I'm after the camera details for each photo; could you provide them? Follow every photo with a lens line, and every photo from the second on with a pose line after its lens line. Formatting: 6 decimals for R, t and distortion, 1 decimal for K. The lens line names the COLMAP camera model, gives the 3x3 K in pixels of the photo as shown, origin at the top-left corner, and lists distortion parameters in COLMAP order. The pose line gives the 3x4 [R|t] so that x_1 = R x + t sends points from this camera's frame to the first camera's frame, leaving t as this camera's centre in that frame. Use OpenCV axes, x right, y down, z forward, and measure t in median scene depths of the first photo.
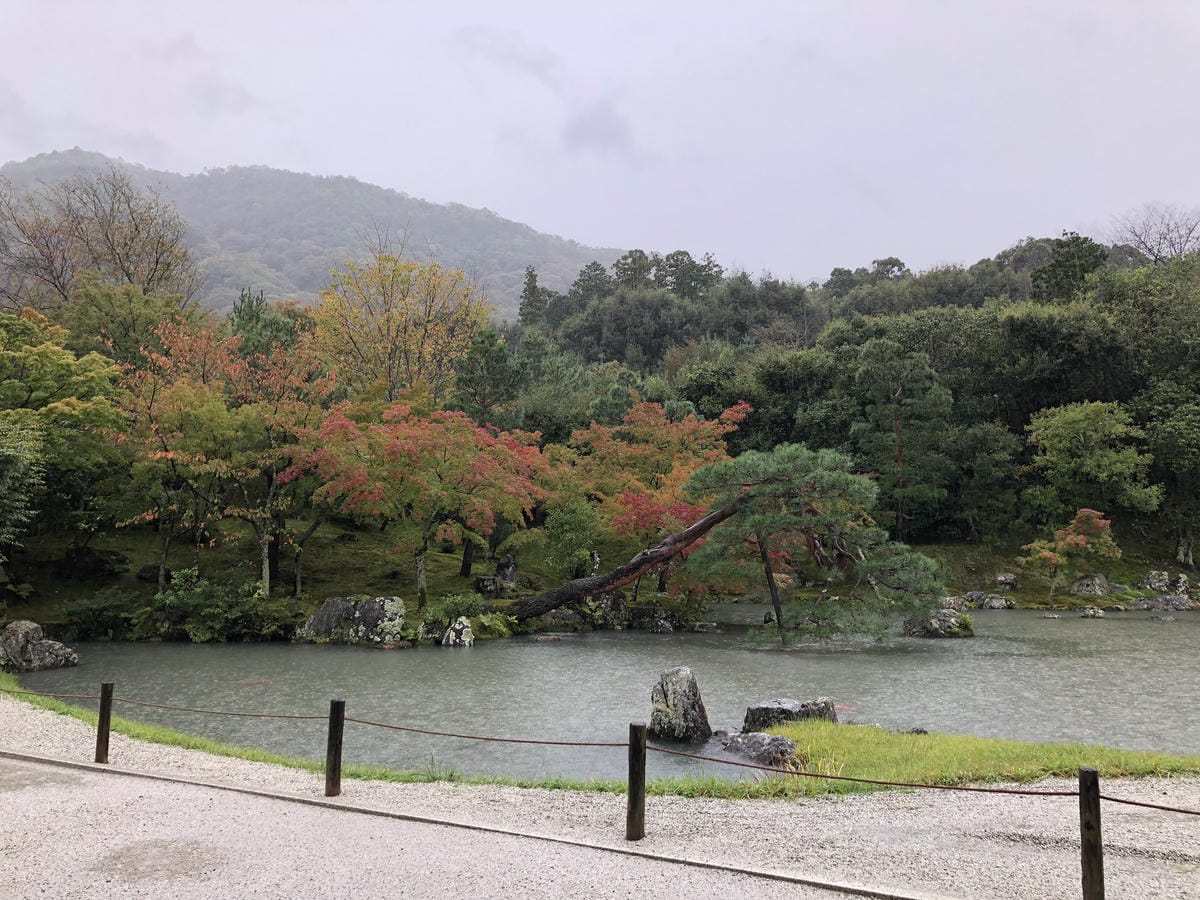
lens RADIAL K [[994.6, 0, 595.1], [0, 994.6, 451.5], [0, 0, 1]] dist [0.016100, -0.021779]
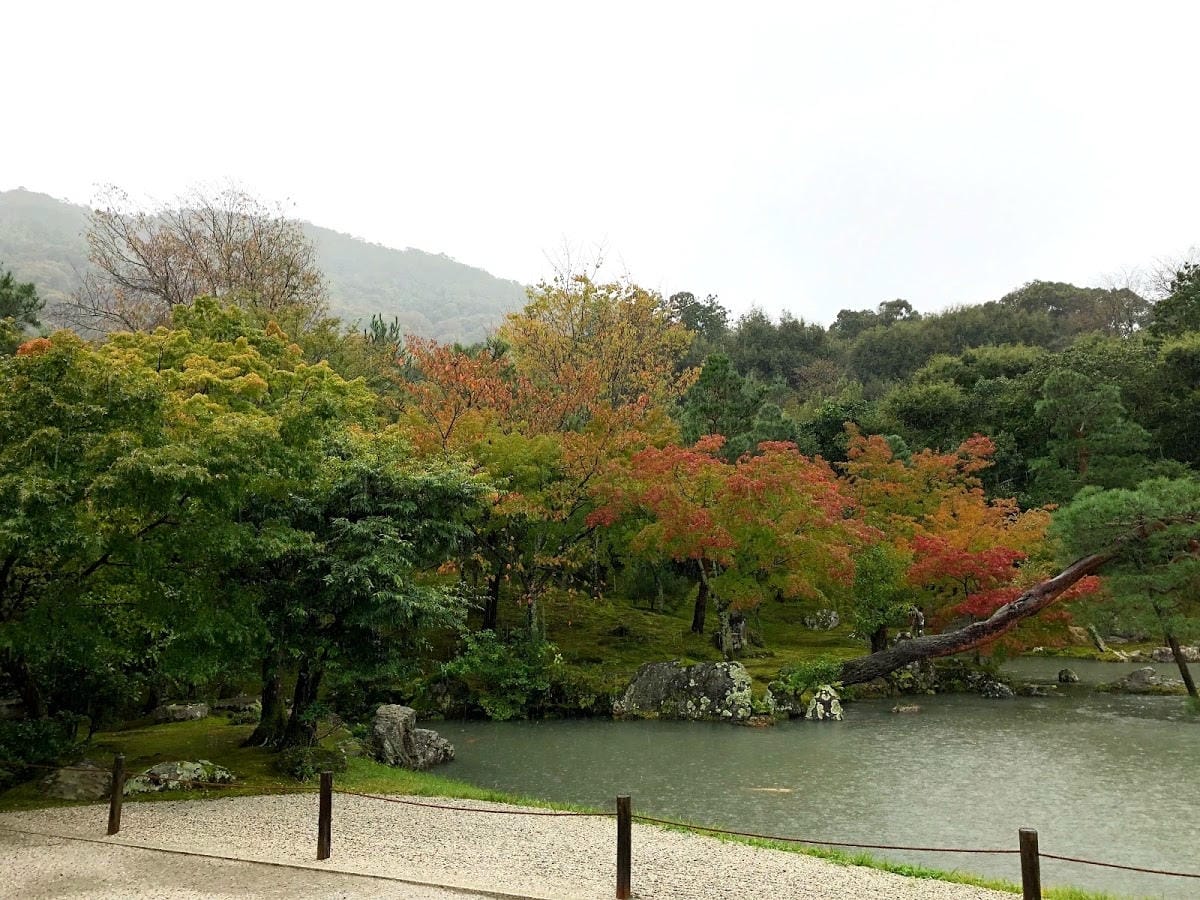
lens RADIAL K [[994.6, 0, 606.5], [0, 994.6, 450.9], [0, 0, 1]] dist [0.016100, -0.021779]
pose [[0.998440, -0.002231, 0.055796, -0.297703], [0.004718, 0.998999, -0.044482, 0.004284], [-0.055641, 0.044675, 0.997451, 0.133484]]
